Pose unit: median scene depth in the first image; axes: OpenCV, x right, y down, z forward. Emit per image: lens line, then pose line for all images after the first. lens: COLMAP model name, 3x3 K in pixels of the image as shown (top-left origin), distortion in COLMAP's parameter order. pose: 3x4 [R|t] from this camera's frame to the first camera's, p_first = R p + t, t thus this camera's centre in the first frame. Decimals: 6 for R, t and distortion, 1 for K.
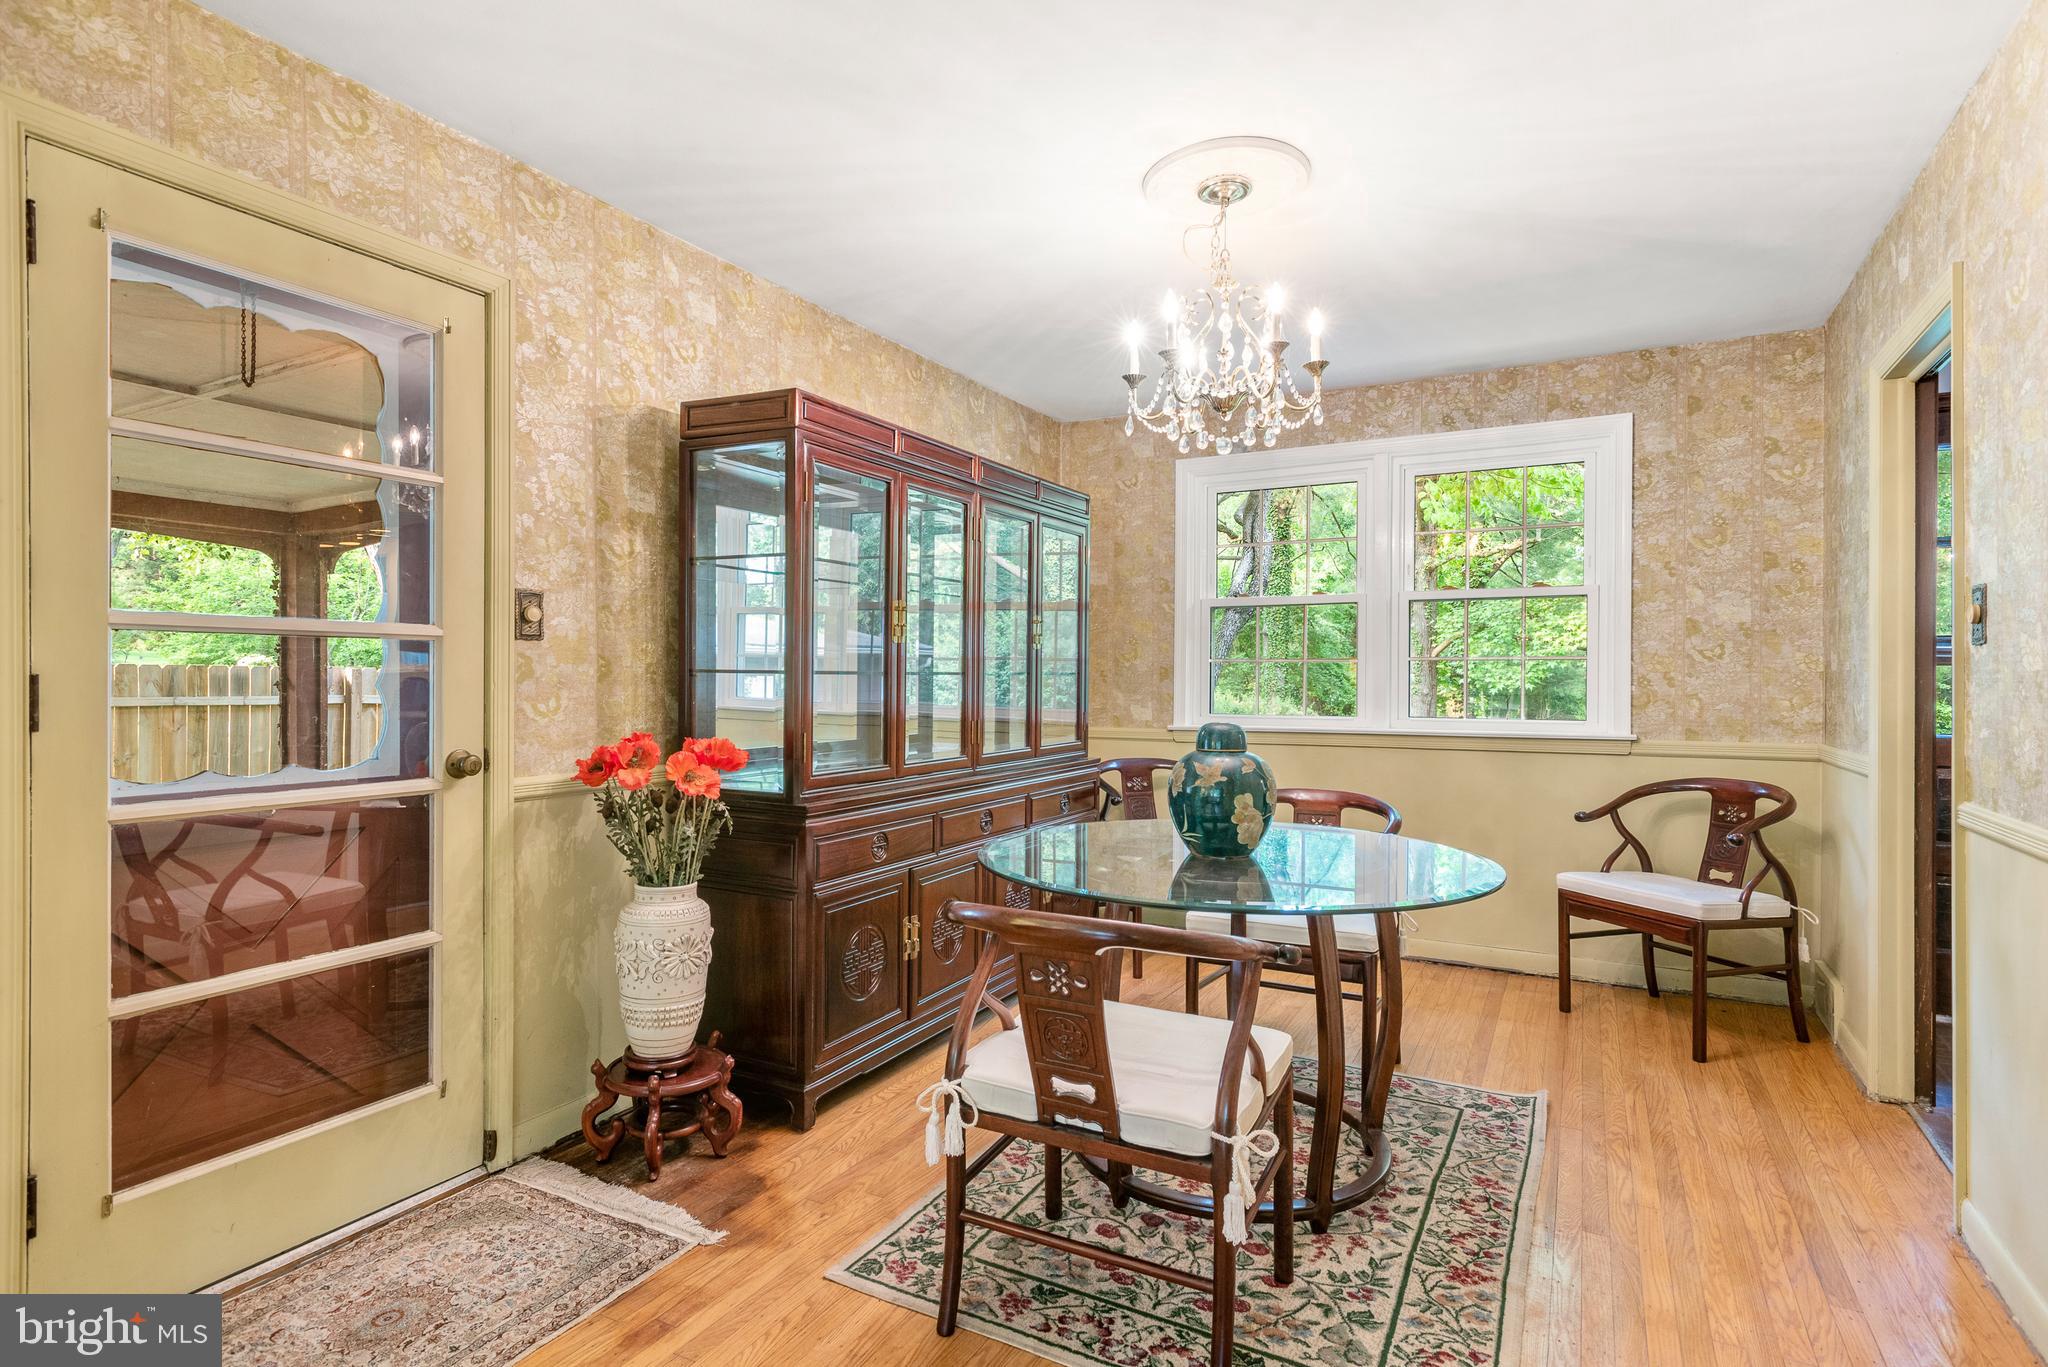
lens RADIAL K [[1054.9, 0, 1024.3], [0, 1054.9, 695.0], [0, 0, 1]] dist [0.000649, -0.000885]
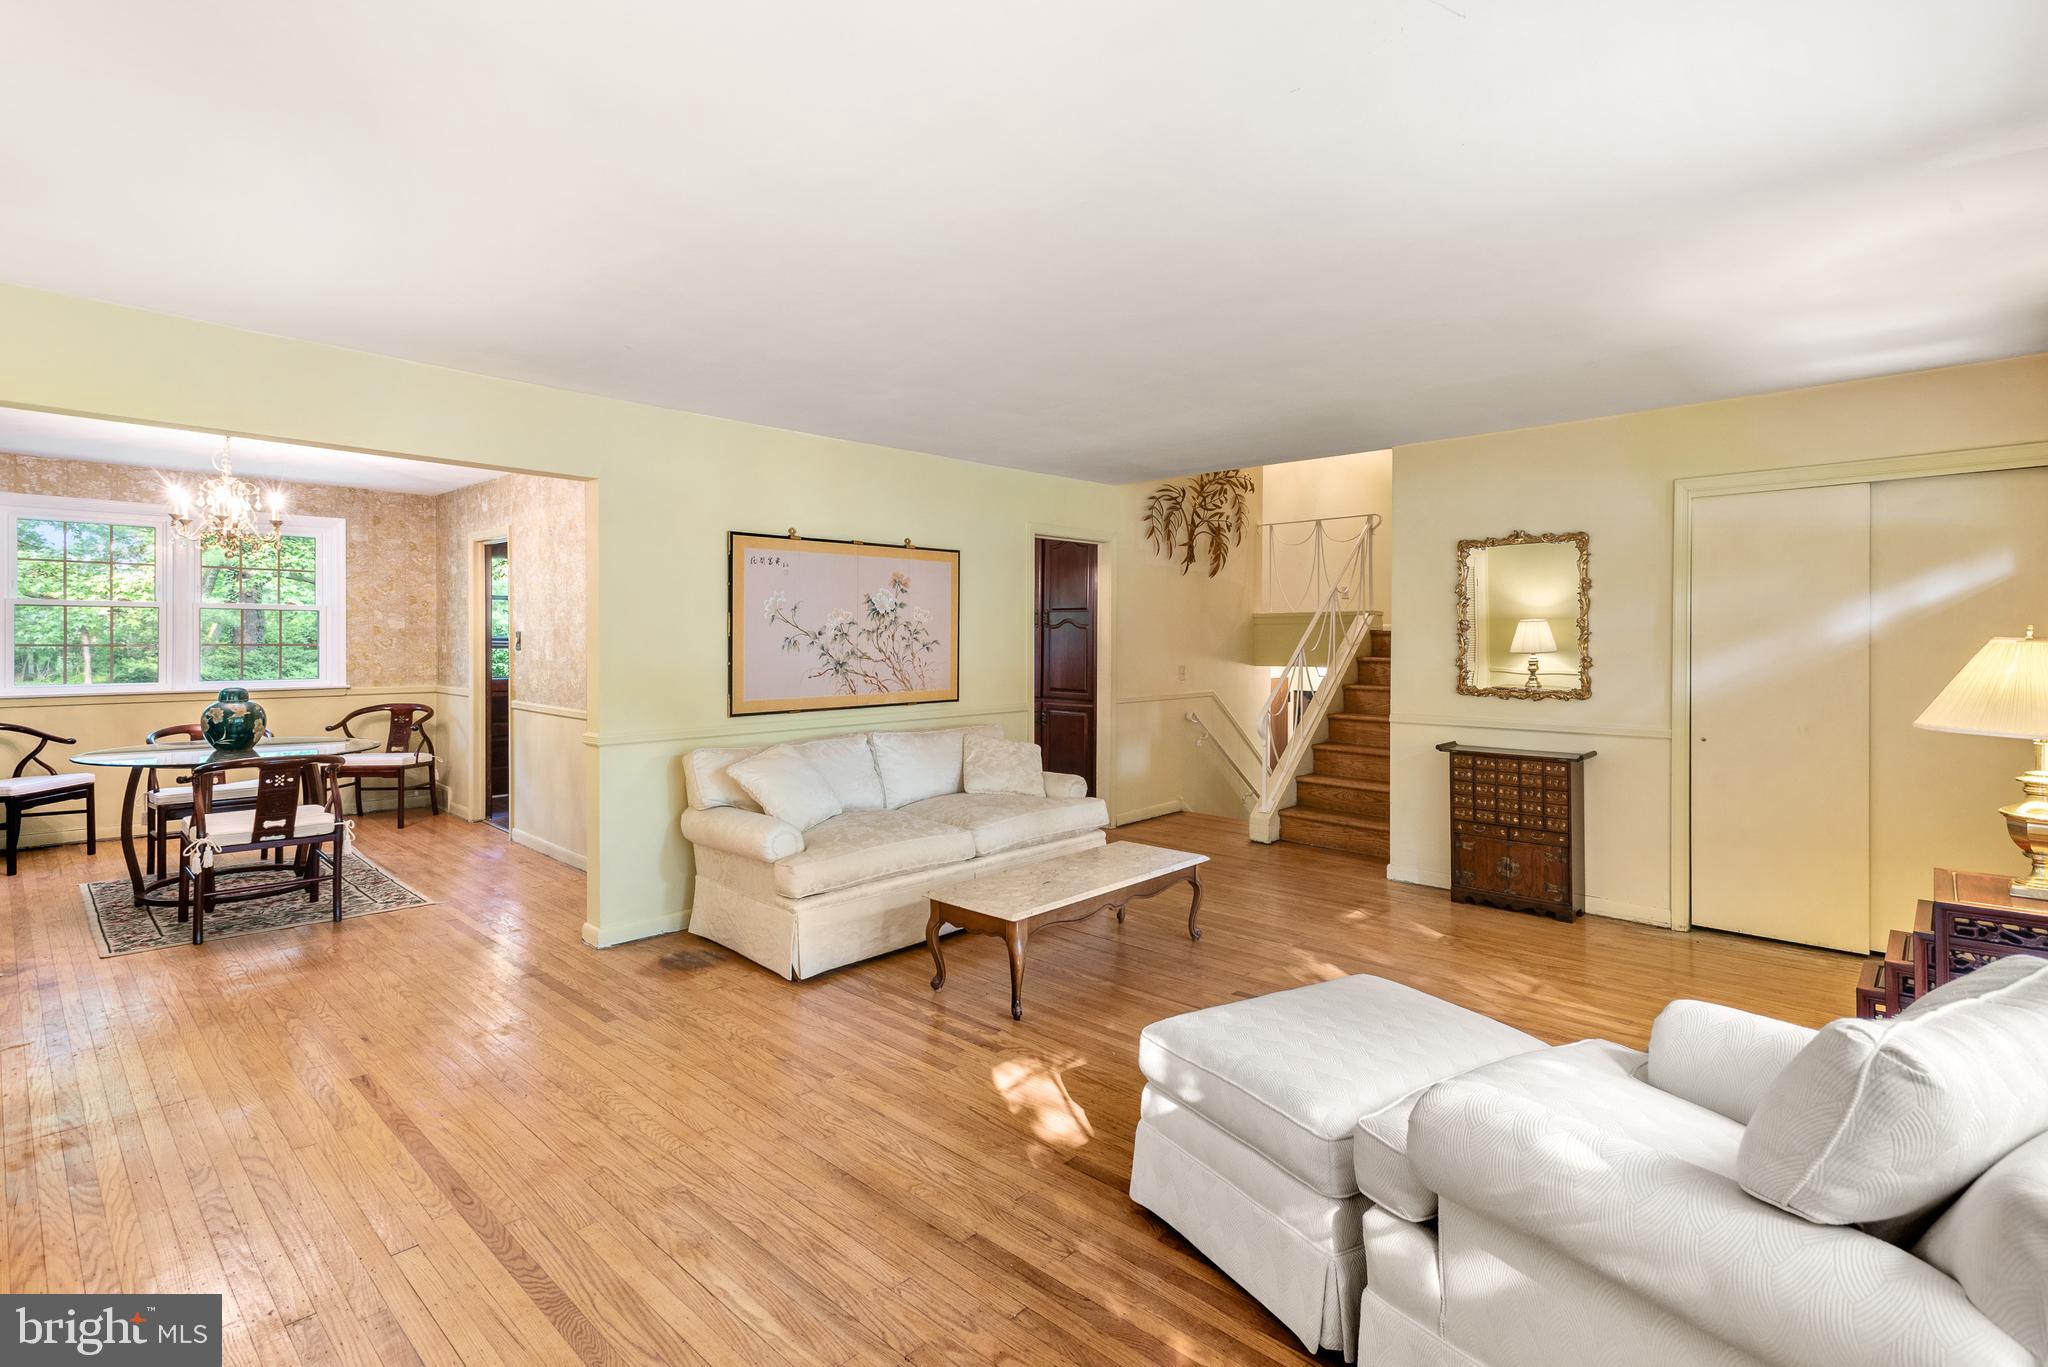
lens RADIAL K [[986.0, 0, 1028.4], [0, 986.0, 632.6], [0, 0, 1]] dist [0.002243, 0.000659]
pose [[0.261727, 0.002541, 0.965139, -0.990767], [0.007643, 0.999960, -0.004705, -0.047402], [-0.965112, 0.008608, 0.261697, -0.801940]]
